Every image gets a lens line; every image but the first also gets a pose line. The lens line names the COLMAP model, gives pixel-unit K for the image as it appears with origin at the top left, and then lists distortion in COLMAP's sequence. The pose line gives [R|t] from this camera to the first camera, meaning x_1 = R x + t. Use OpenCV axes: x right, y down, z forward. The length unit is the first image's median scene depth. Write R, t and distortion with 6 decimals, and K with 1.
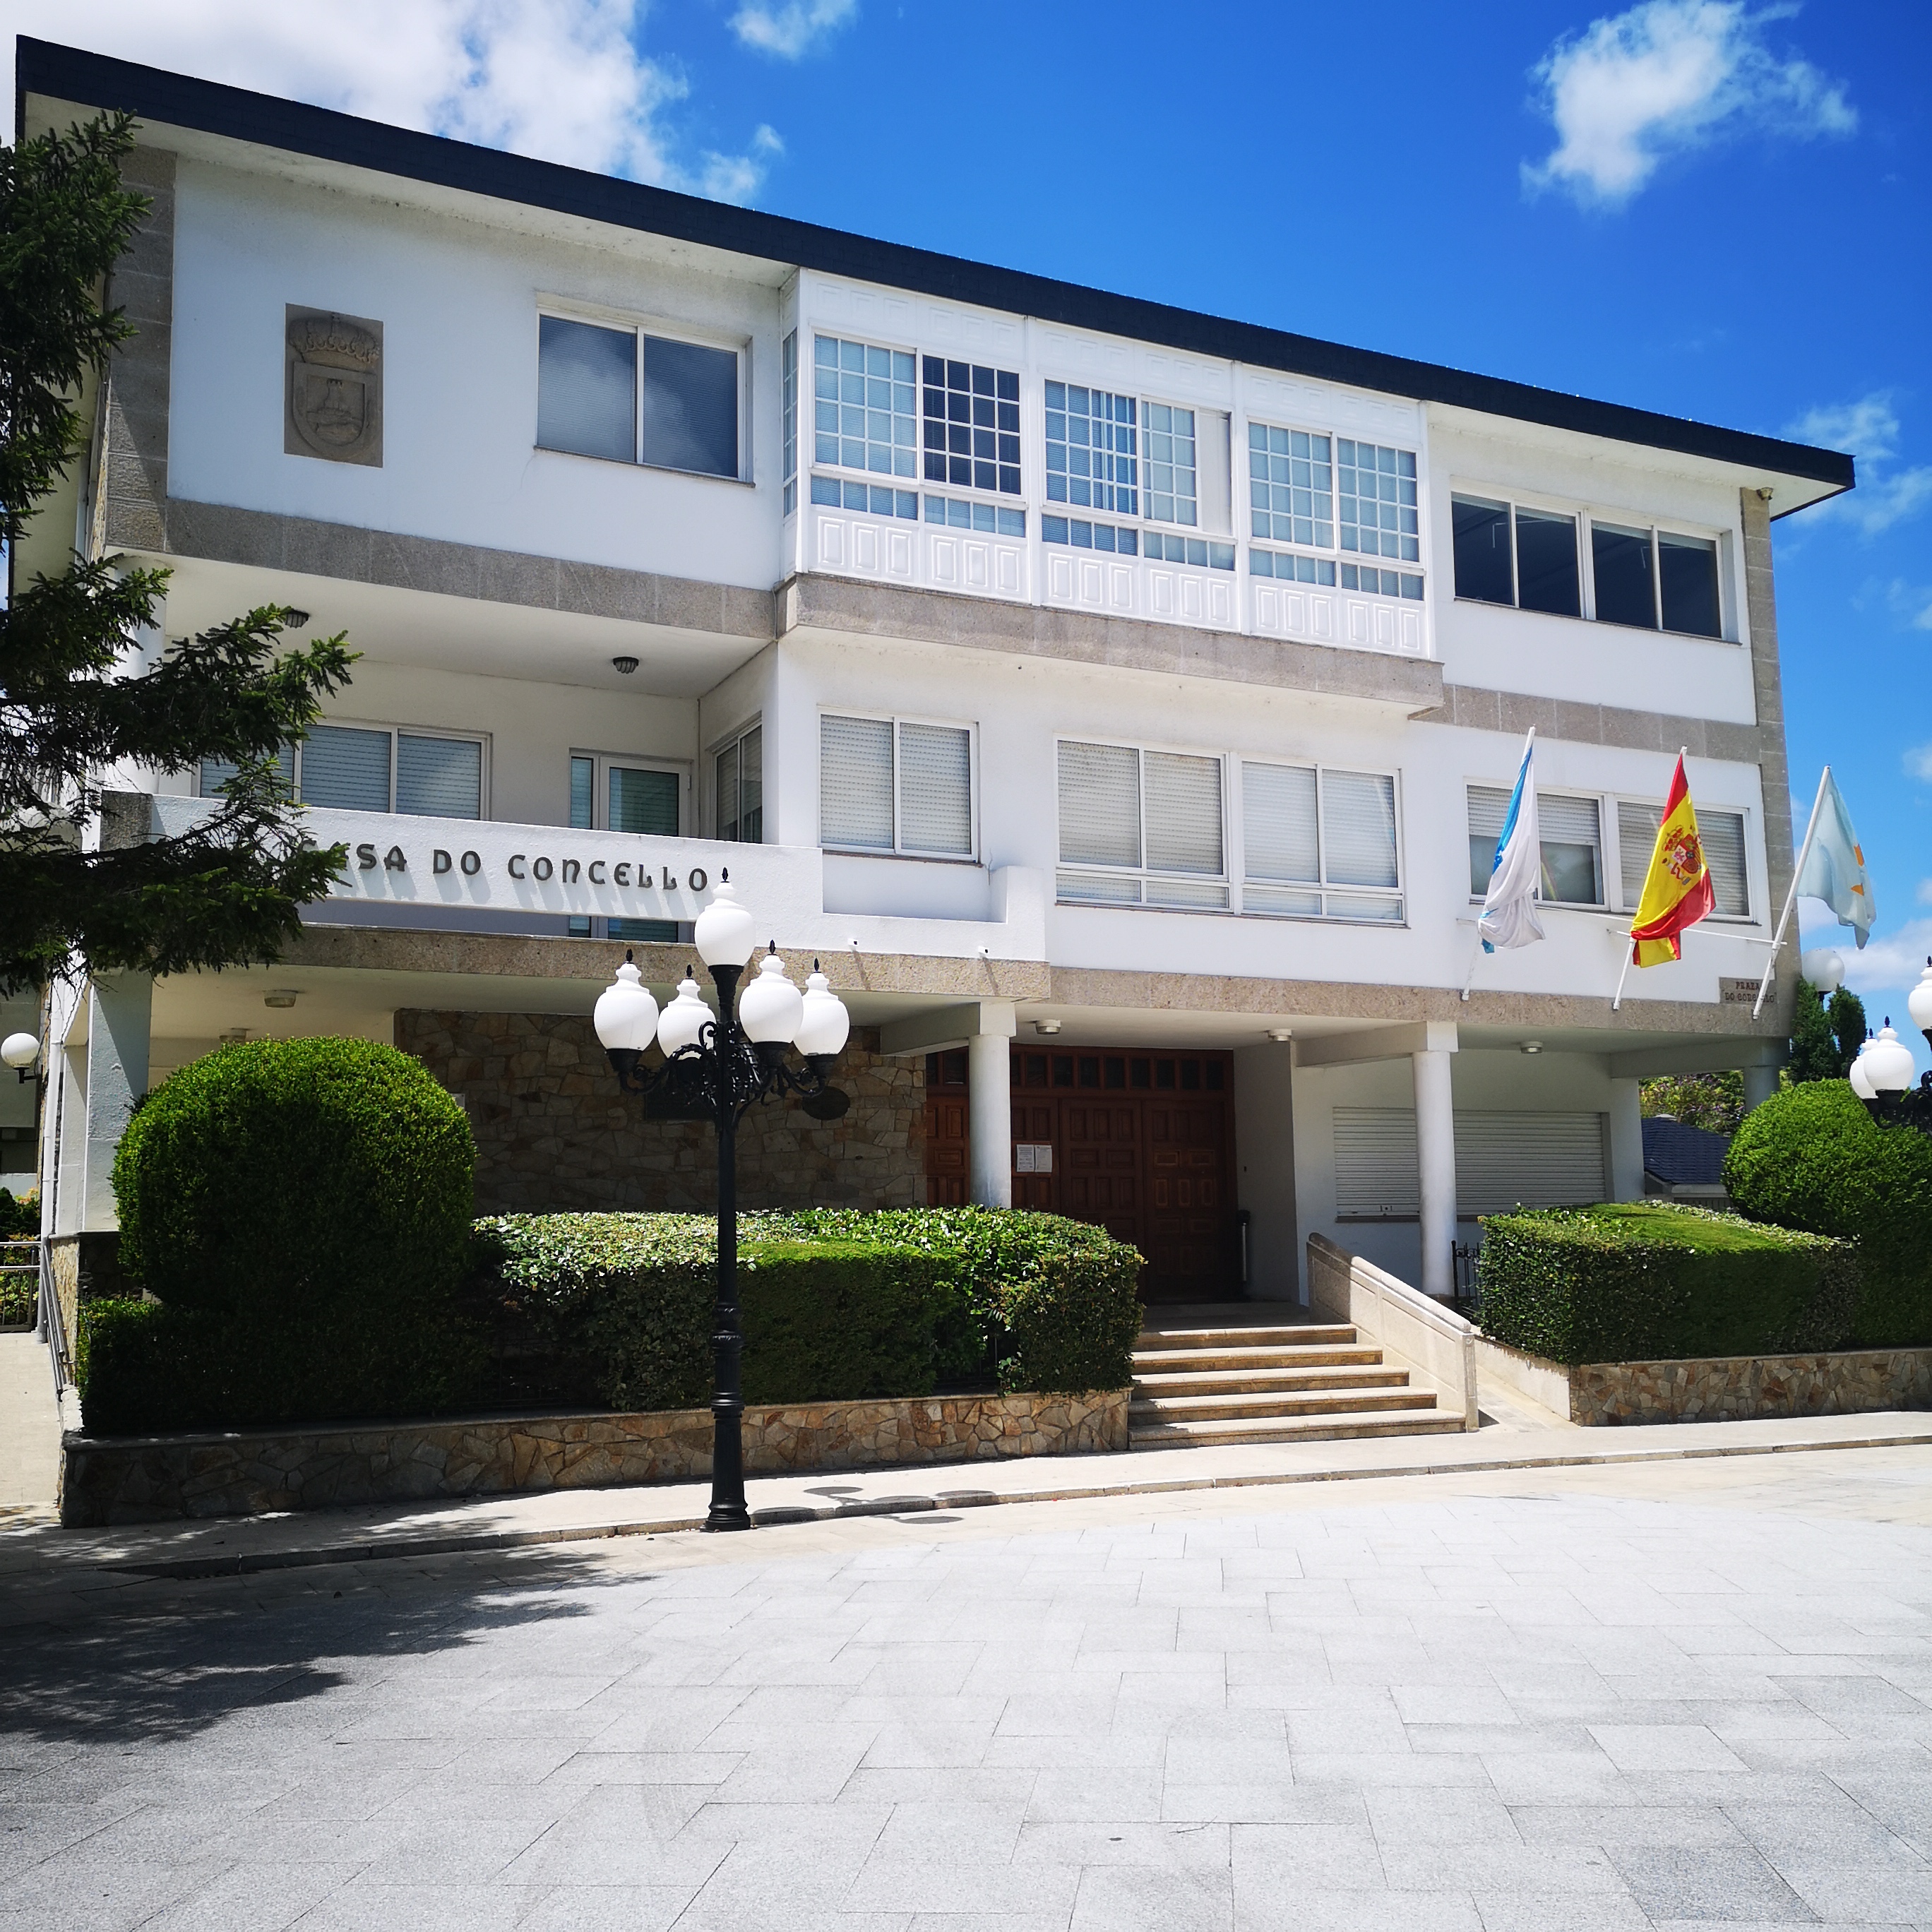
lens RADIAL K [[2027.3, 0, 969.6], [0, 2027.3, 919.6], [0, 0, 1]] dist [0.063318, -0.013593]
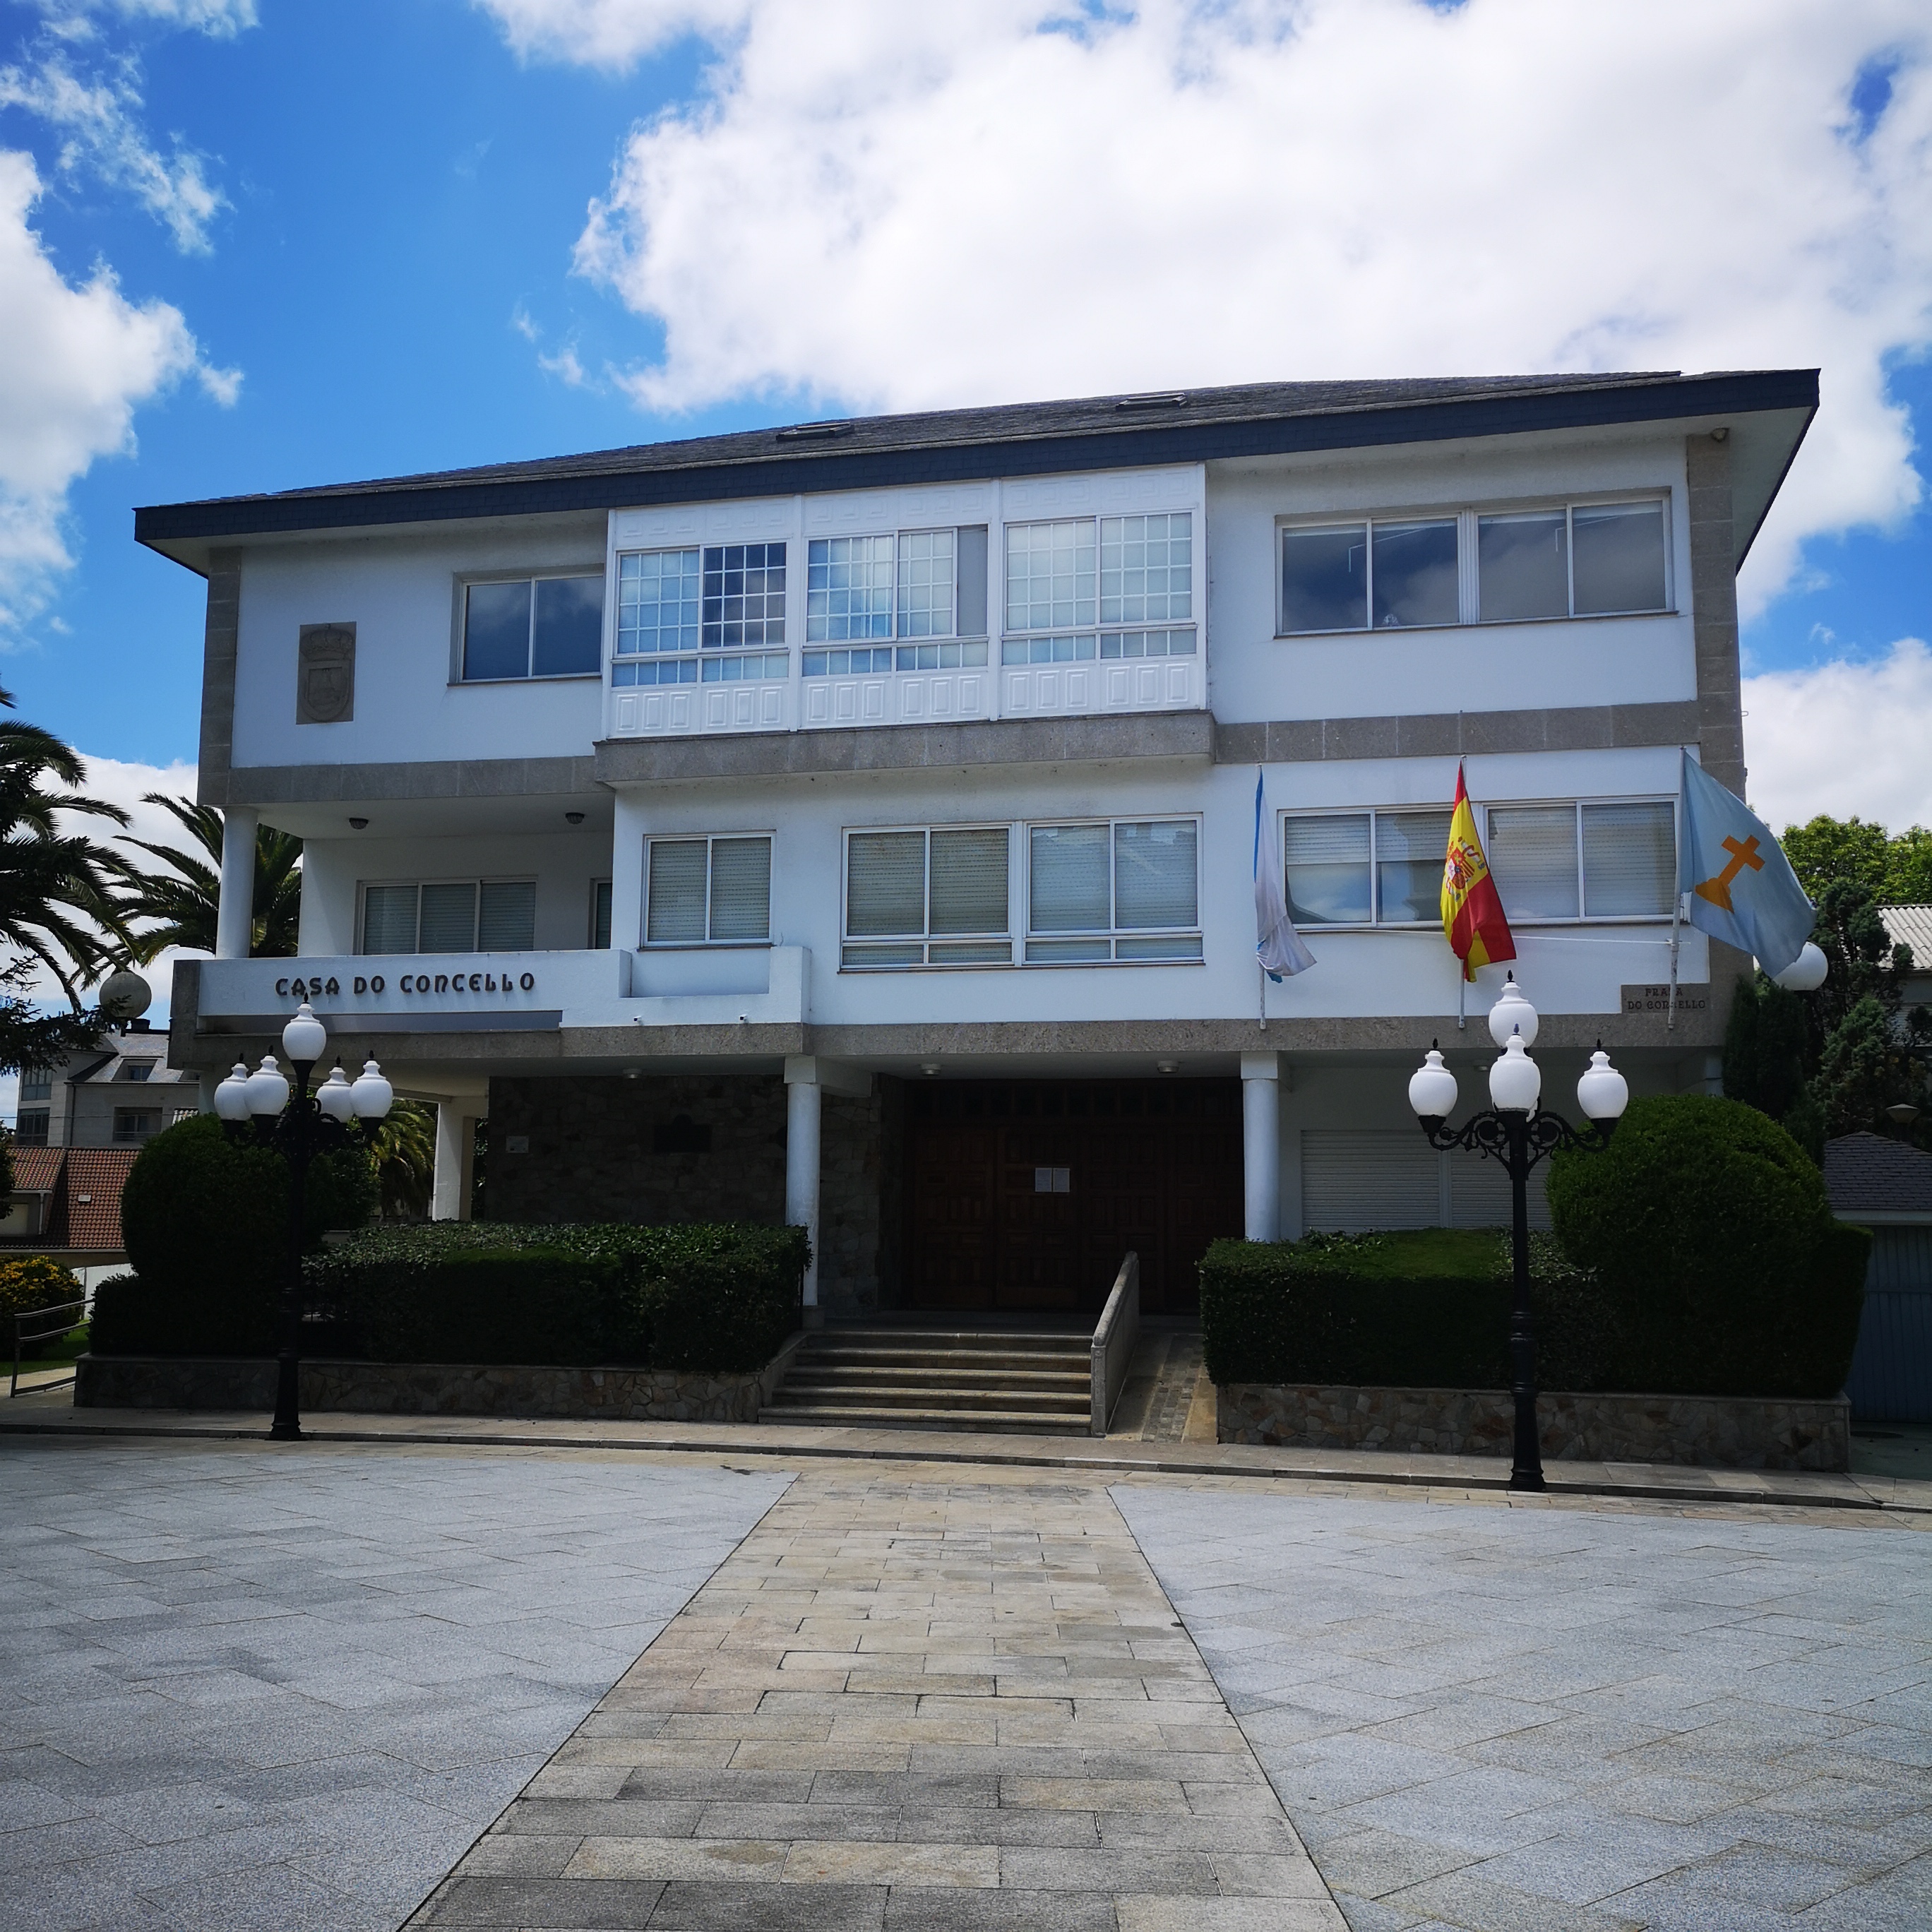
lens RADIAL K [[2027.3, 0, 969.6], [0, 2027.3, 919.6], [0, 0, 1]] dist [0.063318, -0.013593]
pose [[0.761403, -0.079670, -0.643365, 0.881030], [0.080451, 0.996360, -0.028171, 0.001256], [0.643268, -0.030310, 0.765041, 0.129931]]
